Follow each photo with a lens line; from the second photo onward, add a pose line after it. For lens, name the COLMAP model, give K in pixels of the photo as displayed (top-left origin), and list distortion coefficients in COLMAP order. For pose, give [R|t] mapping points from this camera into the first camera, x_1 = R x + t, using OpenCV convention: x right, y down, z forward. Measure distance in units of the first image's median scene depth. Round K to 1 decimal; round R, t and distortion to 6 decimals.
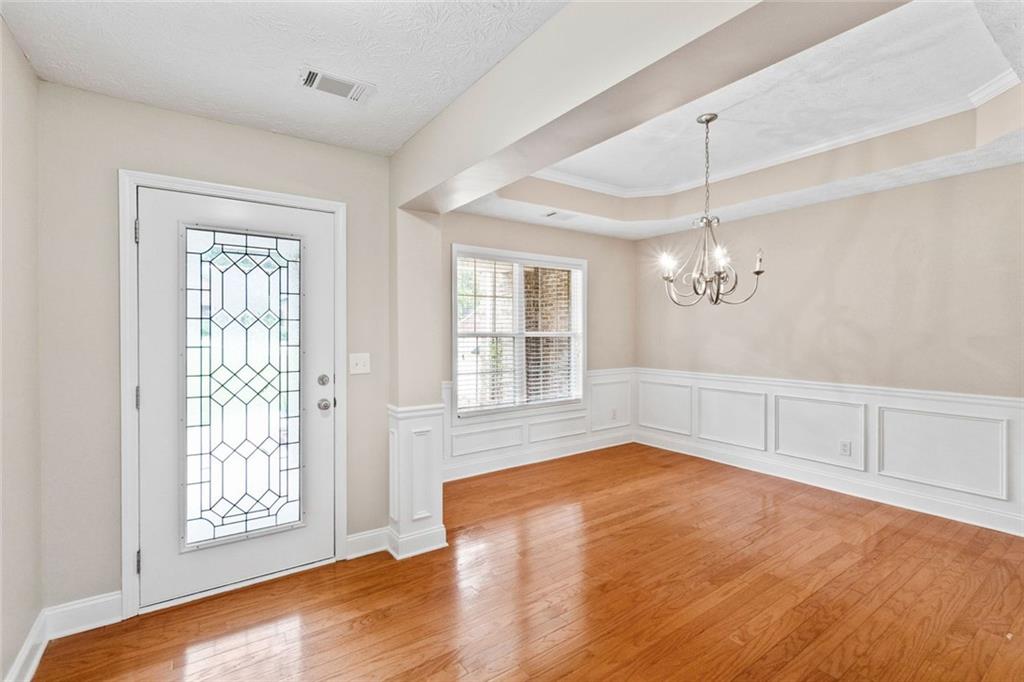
lens RADIAL K [[449.3, 0, 510.5], [0, 449.3, 336.8], [0, 0, 1]] dist [-0.007306, 0.003541]
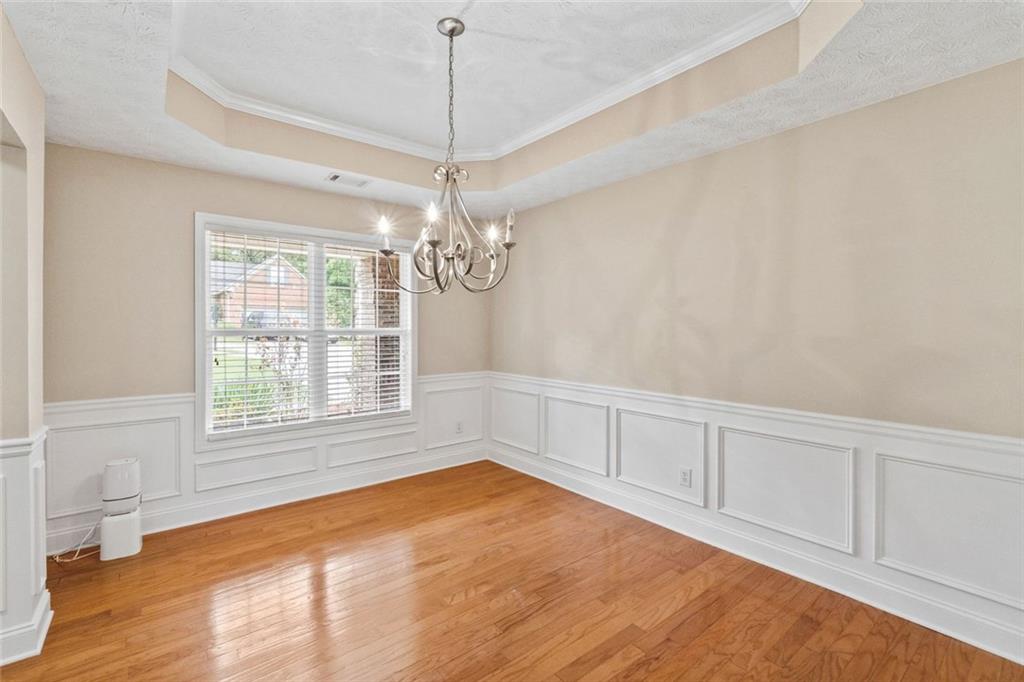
lens RADIAL K [[449.3, 0, 506.1], [0, 449.3, 332.7], [0, 0, 1]] dist [-0.007306, 0.003541]
pose [[0.997707, 0.003666, 0.067583, 0.348704], [-0.003608, 0.999993, -0.000991, -0.004985], [-0.067586, 0.000745, 0.997713, 0.211718]]
